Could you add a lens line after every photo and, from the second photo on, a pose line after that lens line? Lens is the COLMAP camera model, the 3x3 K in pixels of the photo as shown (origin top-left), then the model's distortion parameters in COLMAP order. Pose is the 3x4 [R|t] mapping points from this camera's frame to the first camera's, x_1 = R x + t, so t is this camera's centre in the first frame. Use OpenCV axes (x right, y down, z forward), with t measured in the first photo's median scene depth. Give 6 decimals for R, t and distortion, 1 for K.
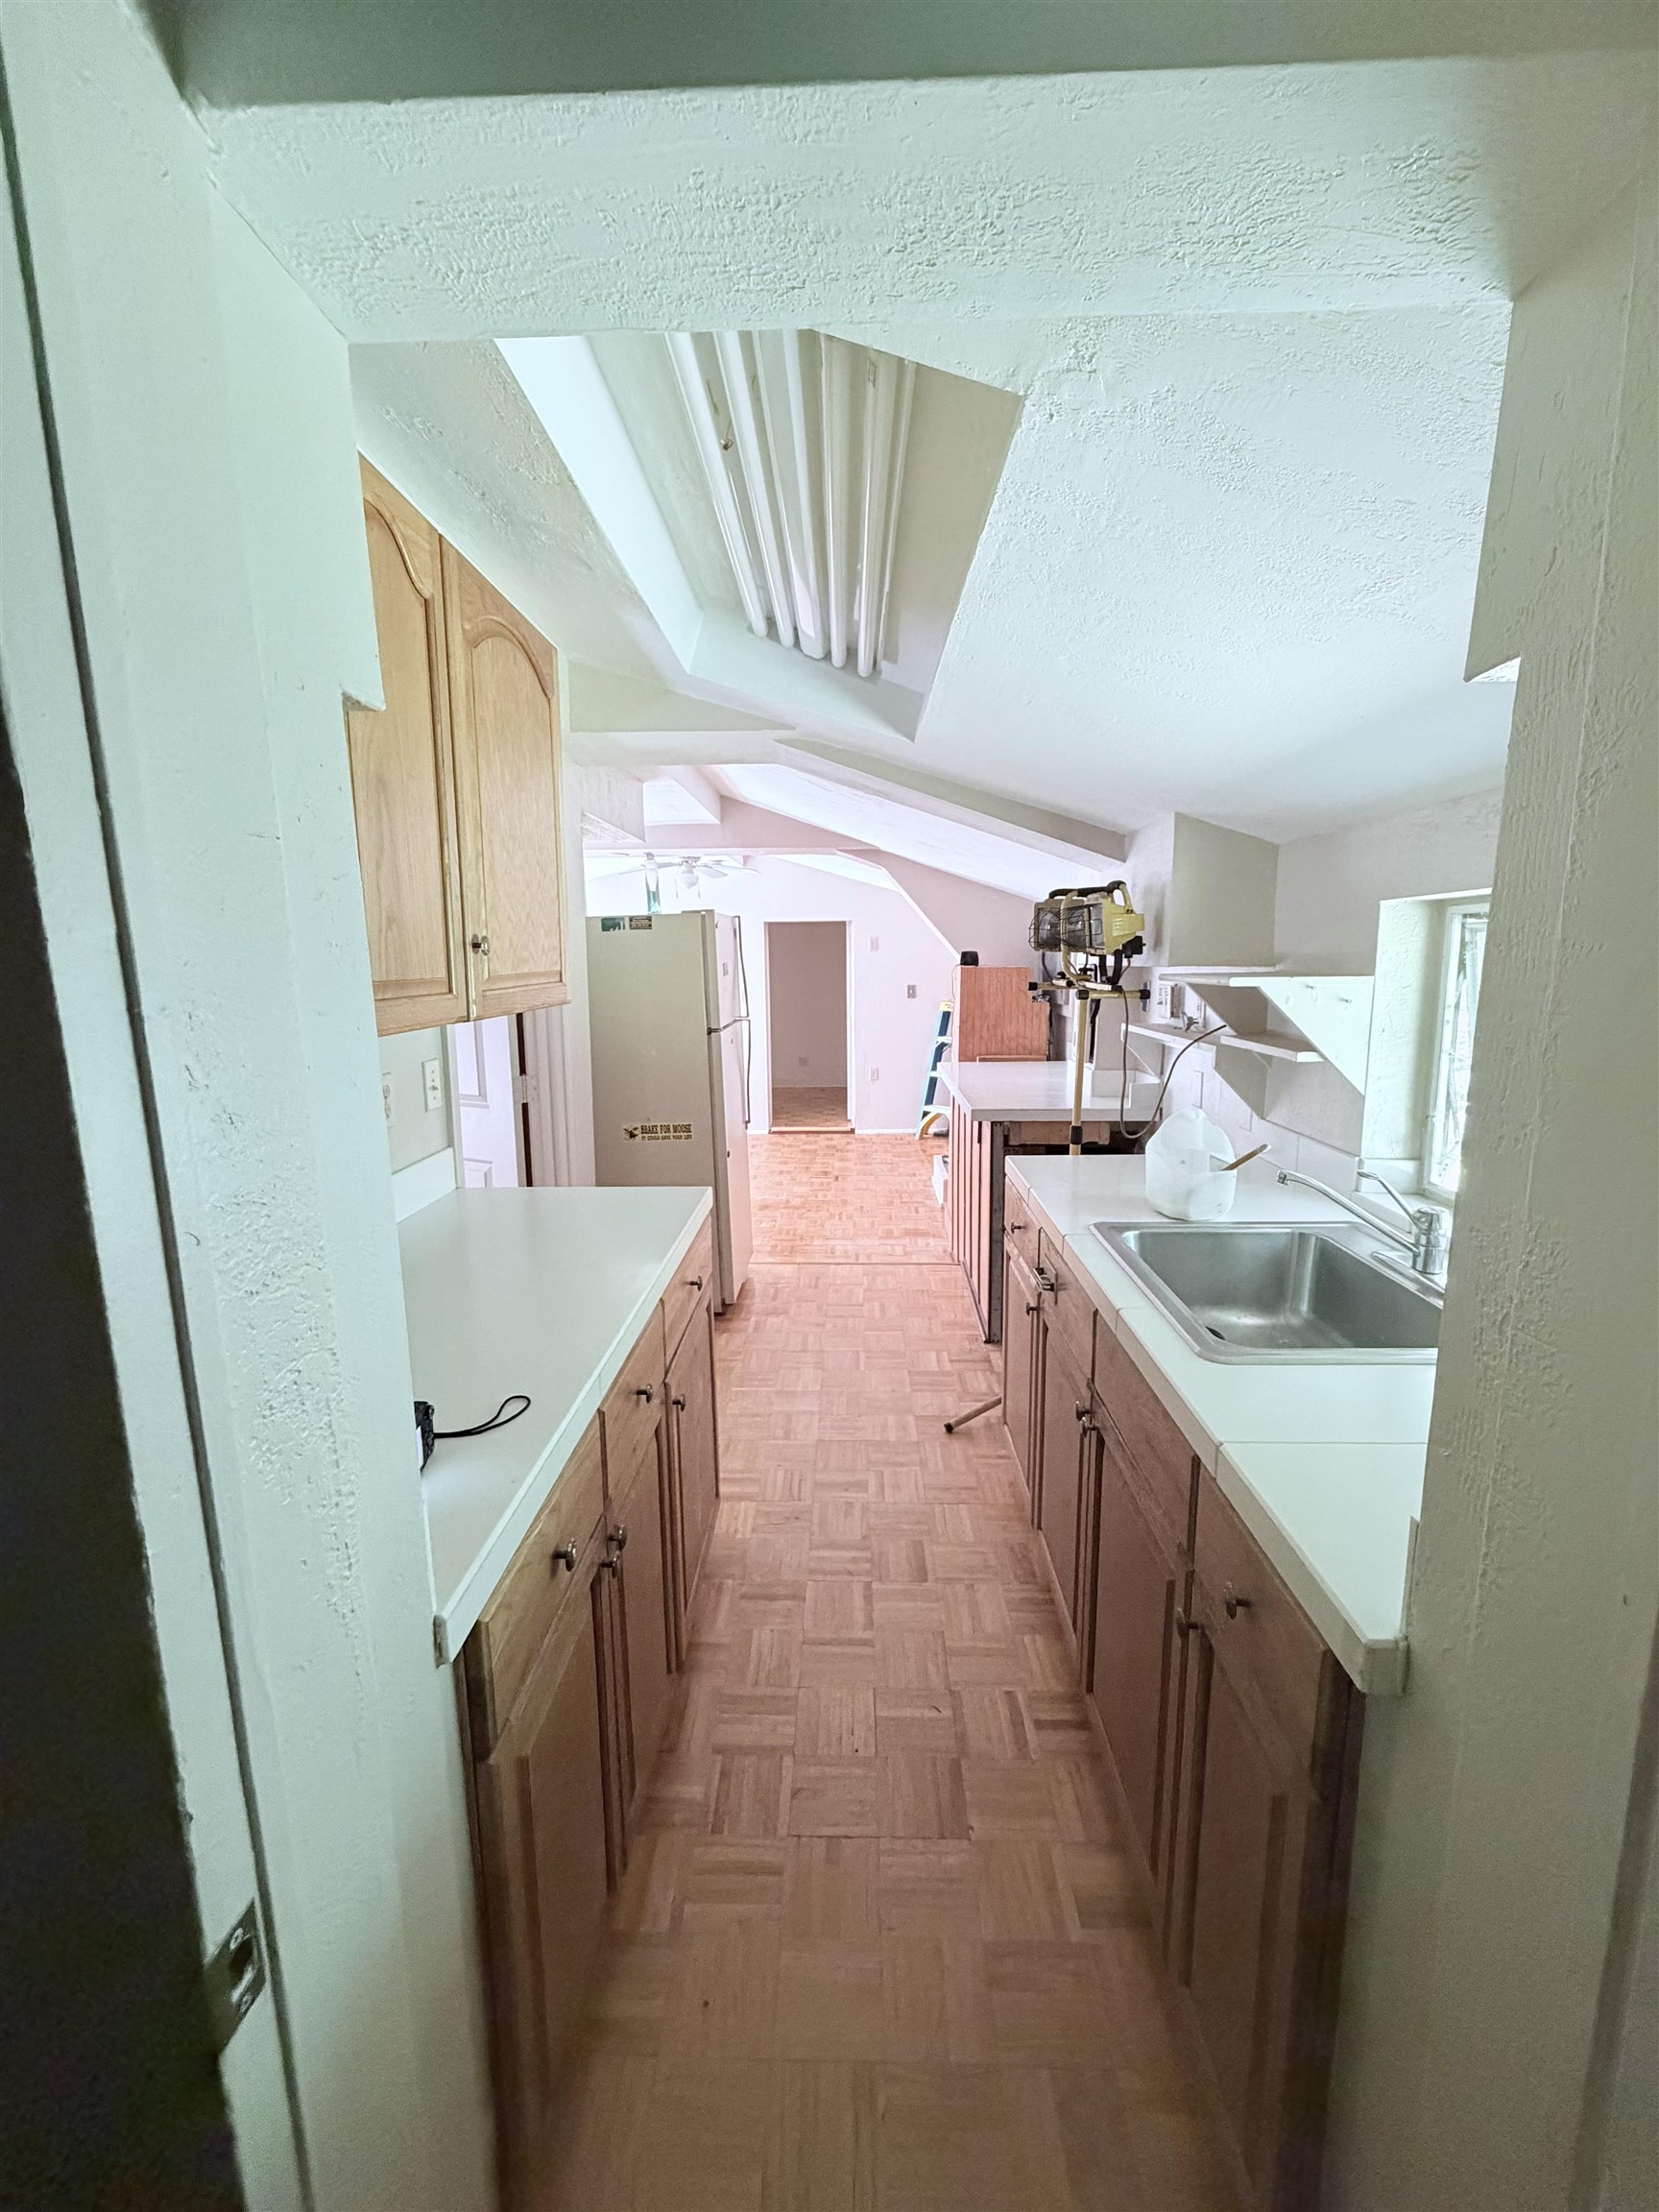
lens RADIAL K [[885.2, 0, 826.0], [0, 885.2, 1100.9], [0, 0, 1]] dist [0.001902, -0.000527]
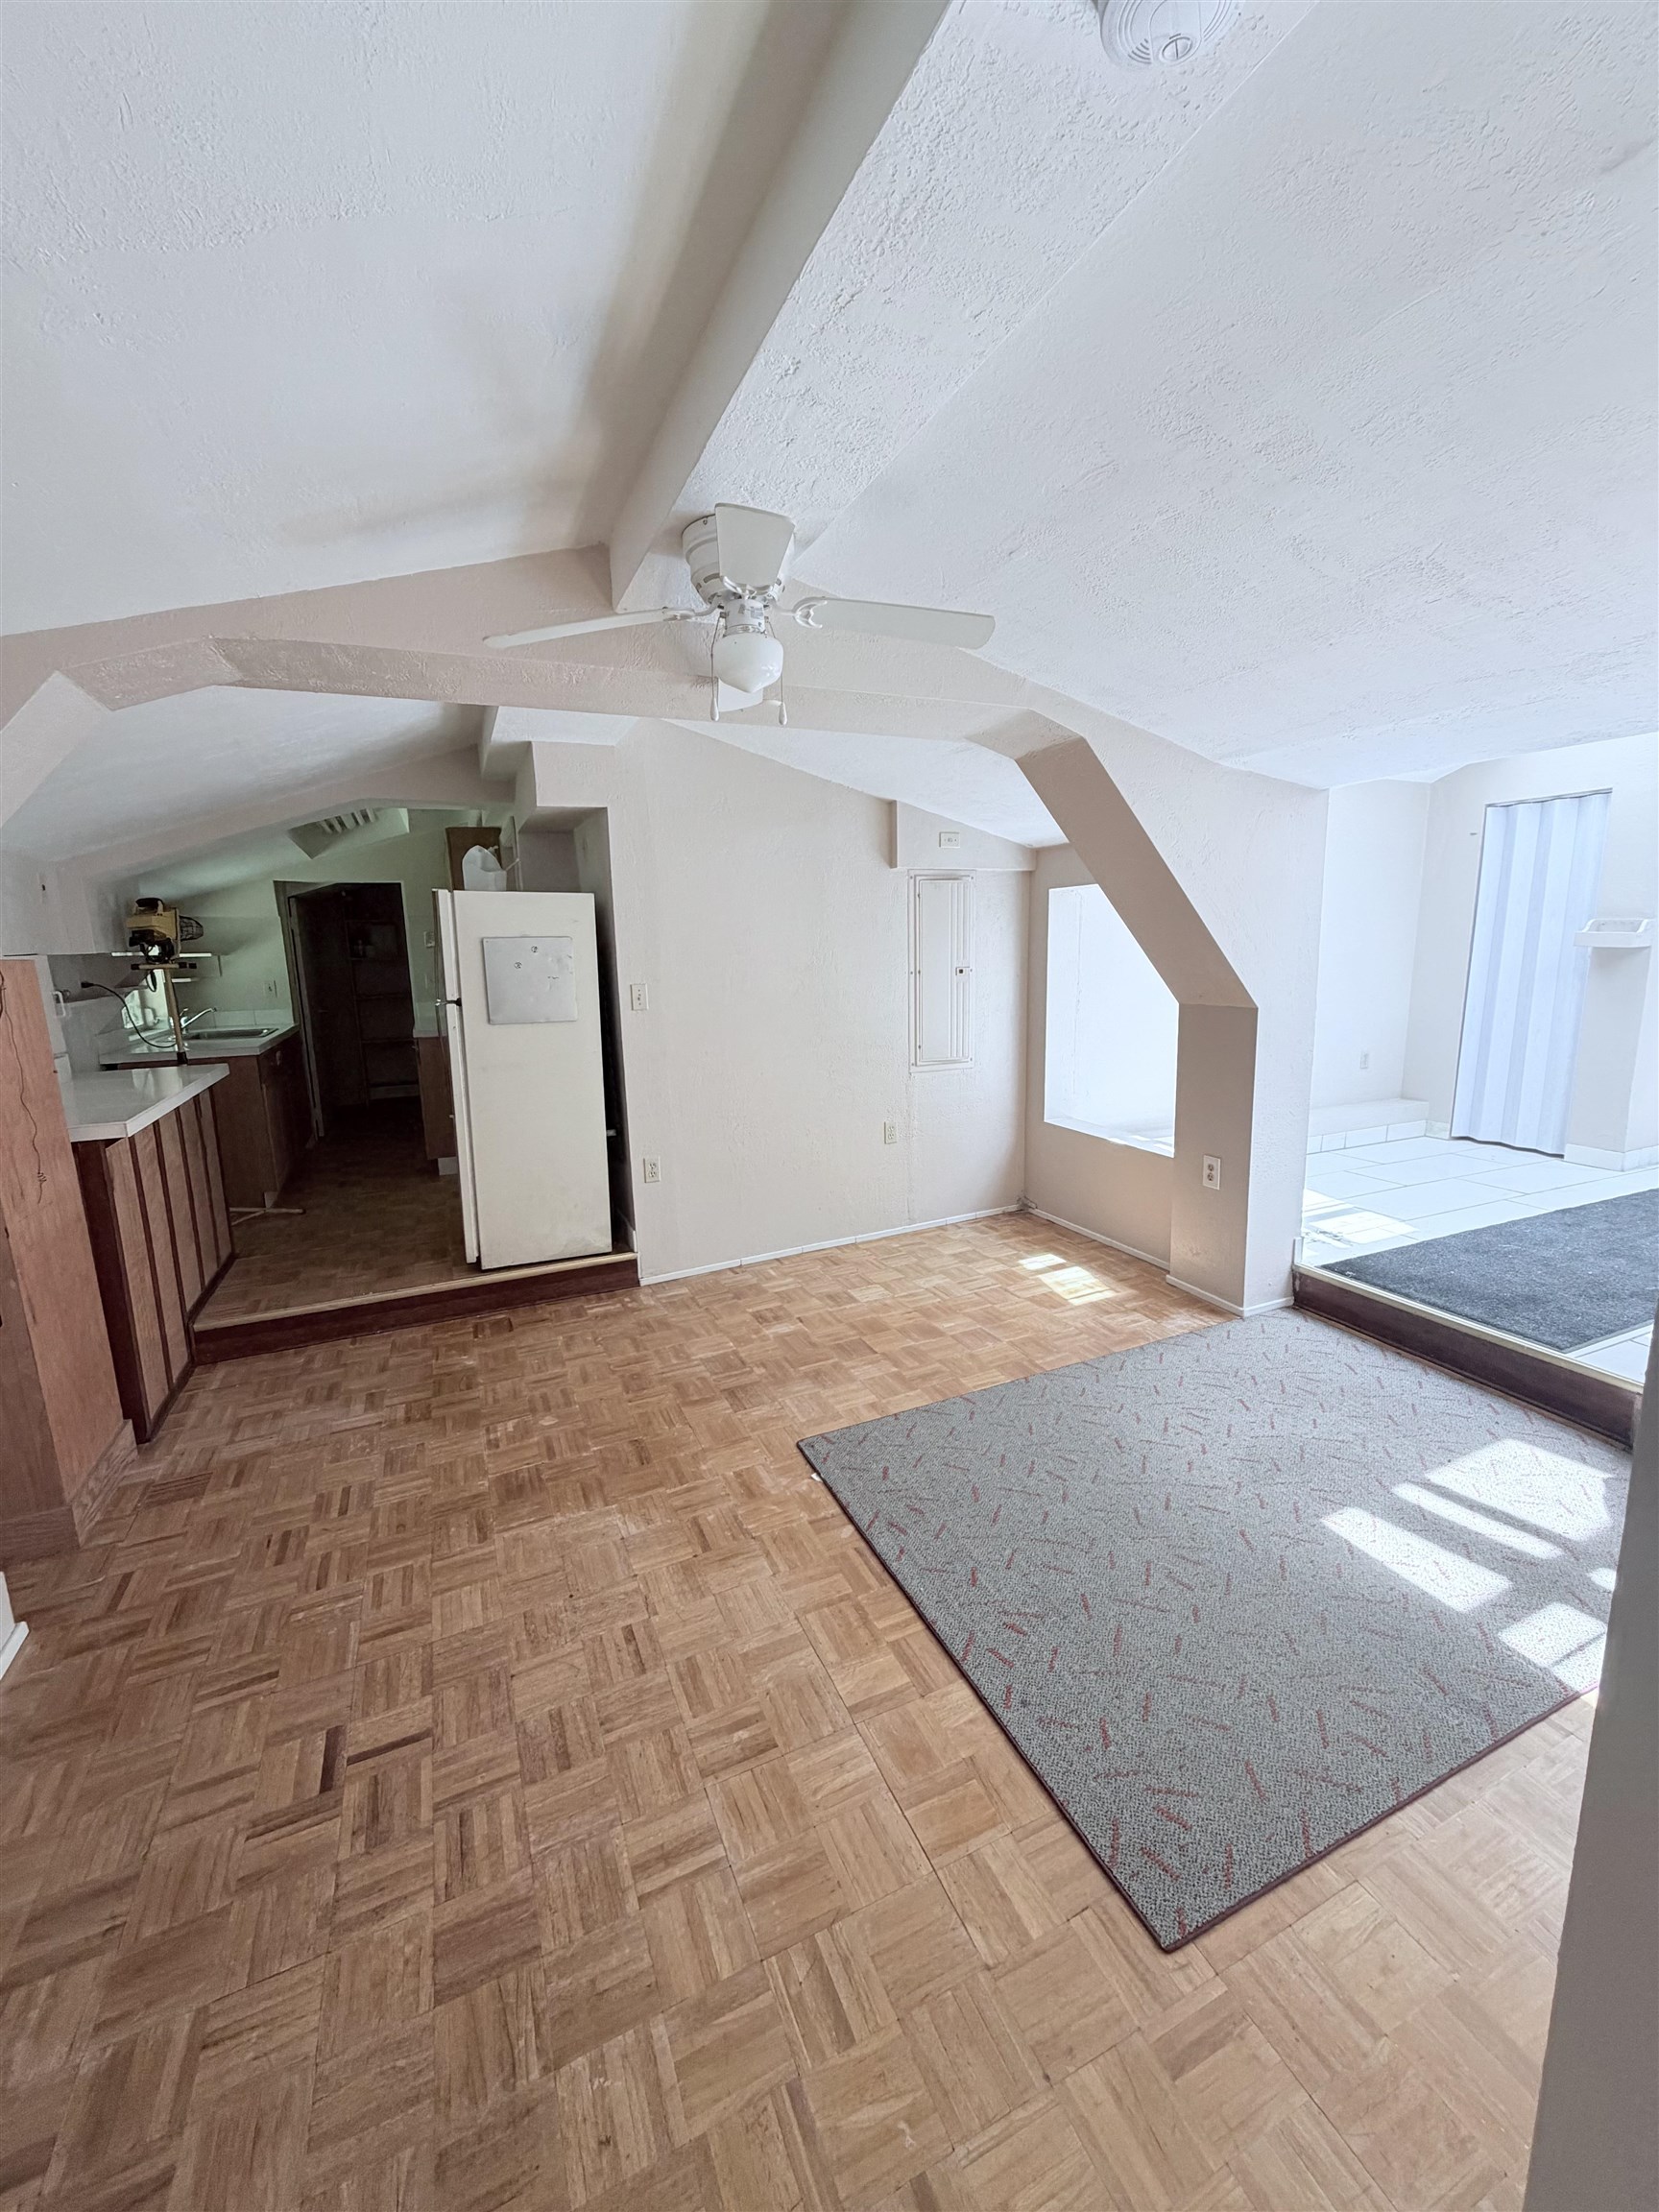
lens RADIAL K [[885.2, 0, 826.0], [0, 885.2, 1100.9], [0, 0, 1]] dist [0.001902, -0.000527]
pose [[-0.901173, 0.116189, -0.417598, -0.140345], [-0.032404, 0.942651, 0.332202, -0.766723], [0.432248, 0.312903, -0.845727, 4.815318]]
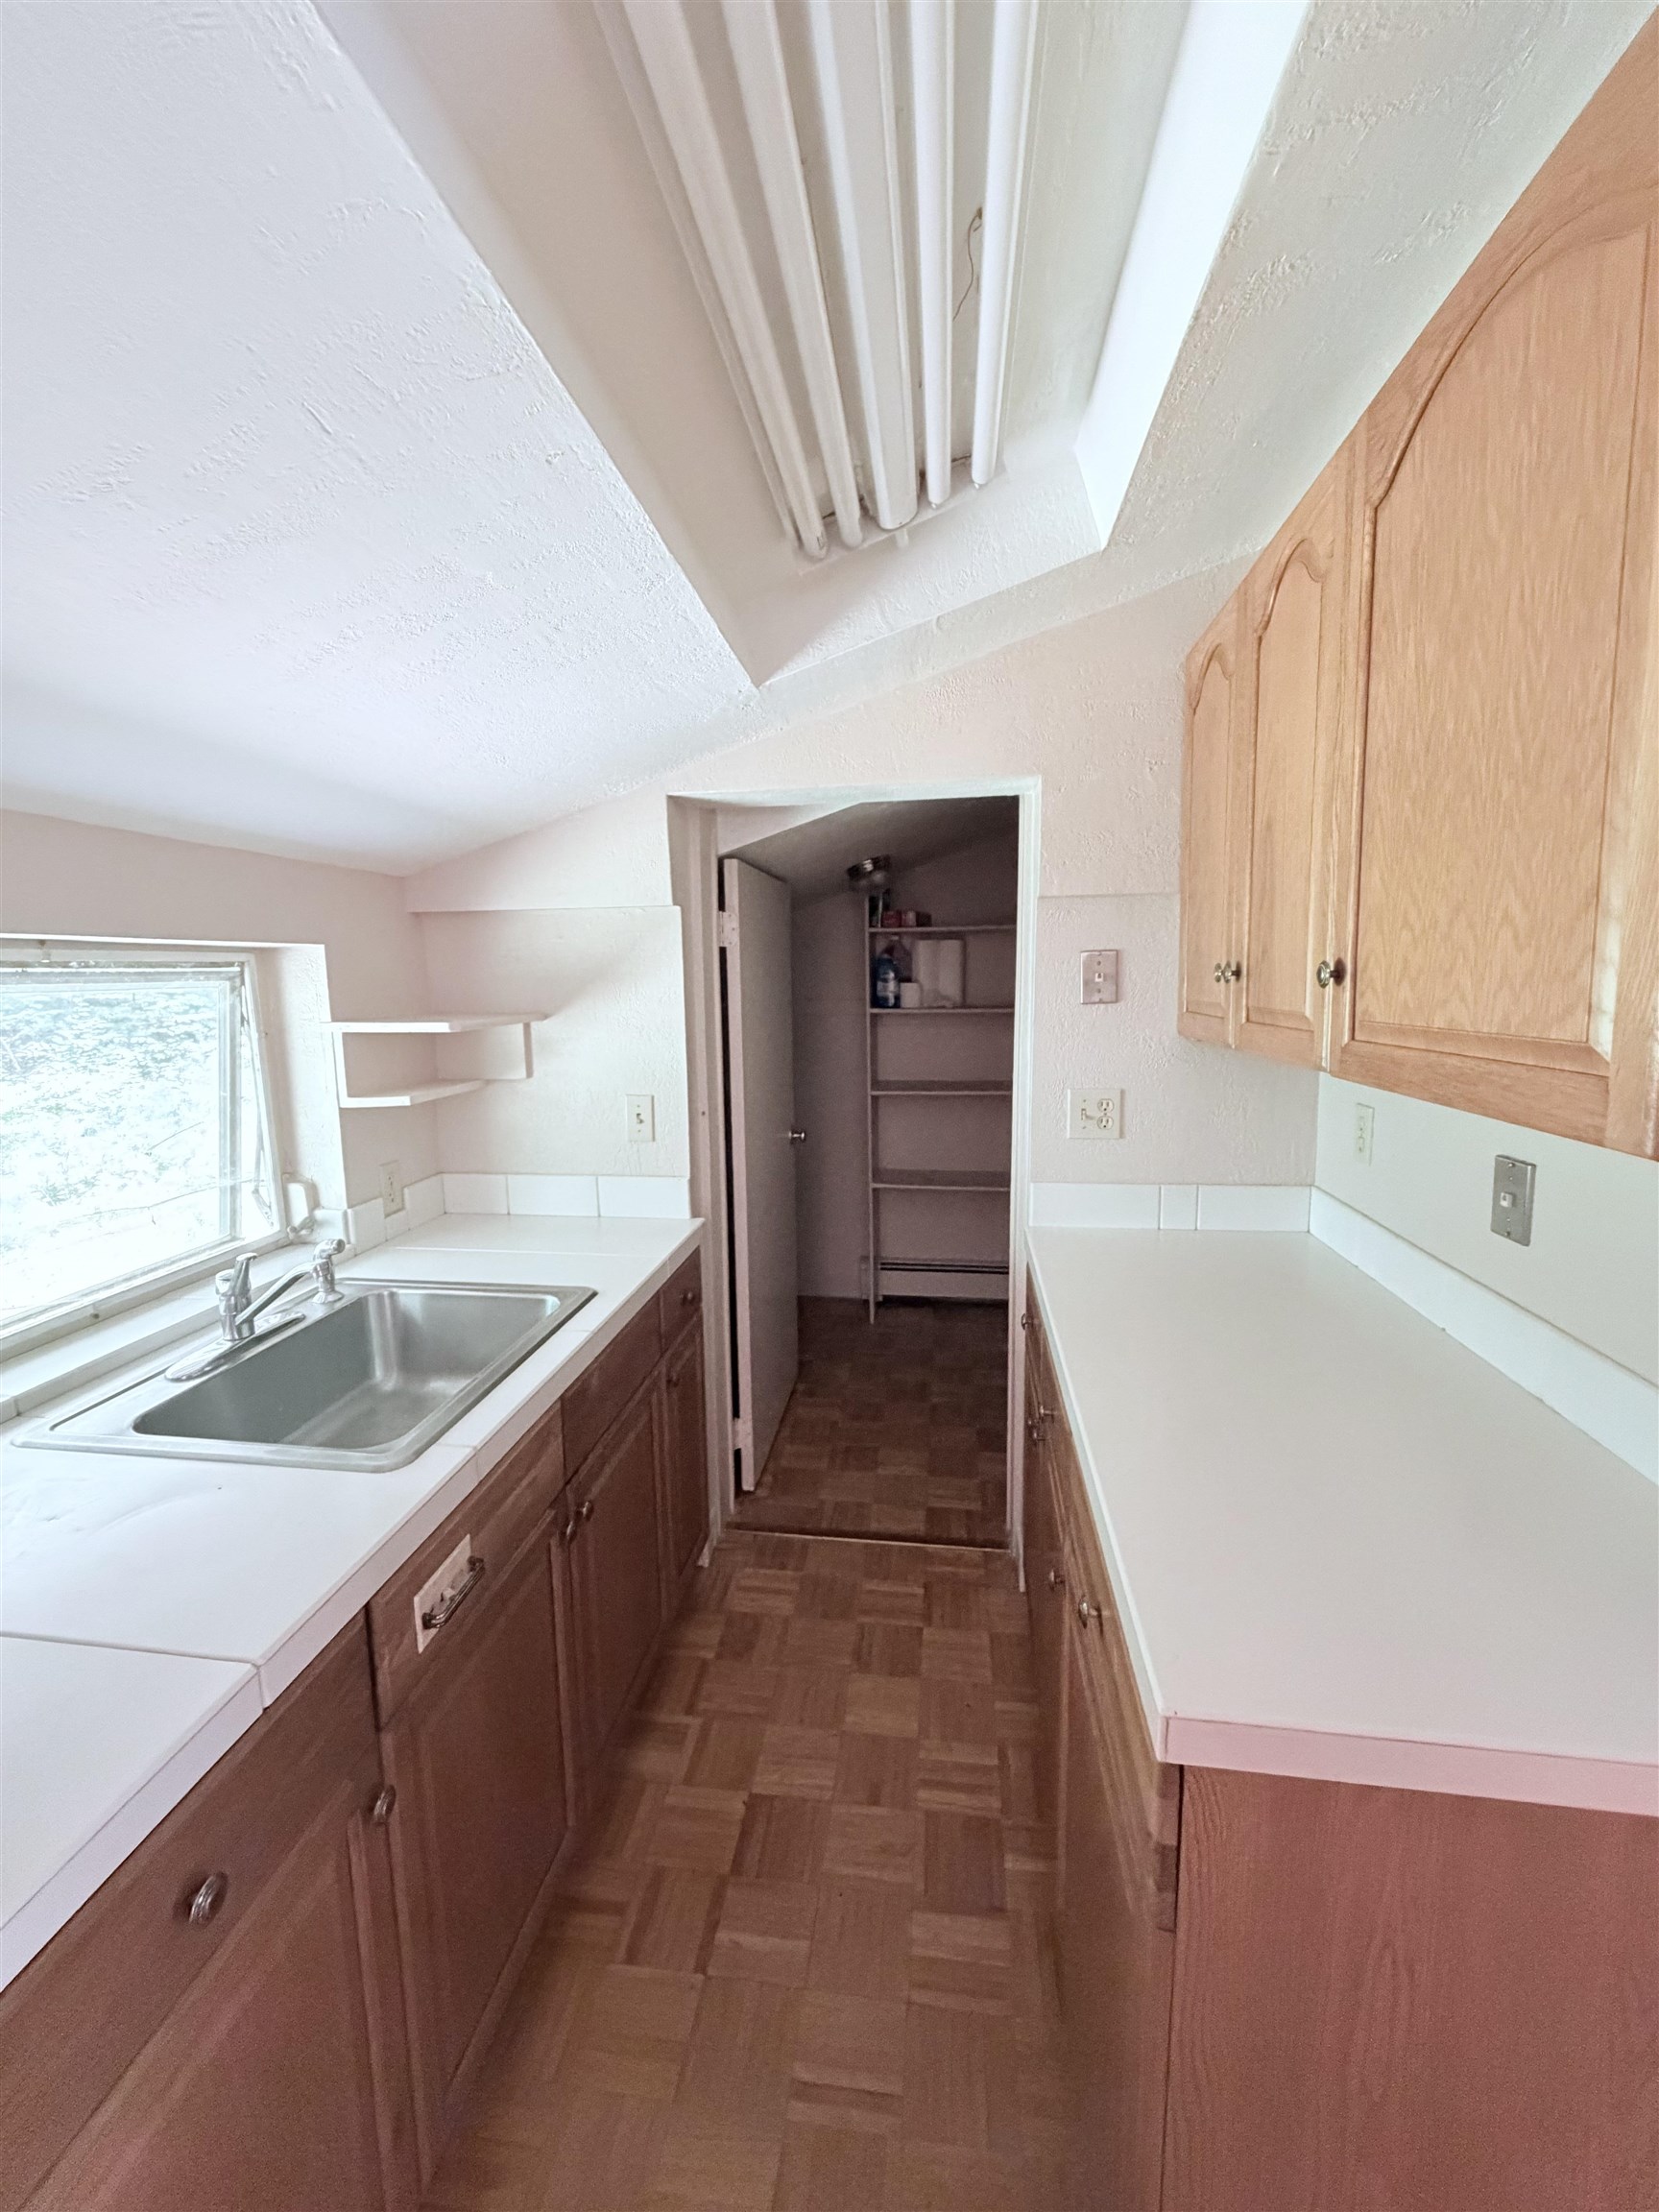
lens RADIAL K [[885.2, 0, 826.0], [0, 885.2, 1100.9], [0, 0, 1]] dist [0.001902, -0.000527]
pose [[-0.992467, 0.013884, 0.121722, -0.068571], [0.050967, 0.950289, 0.307171, -0.279272], [-0.111406, 0.311061, -0.943838, 1.536406]]
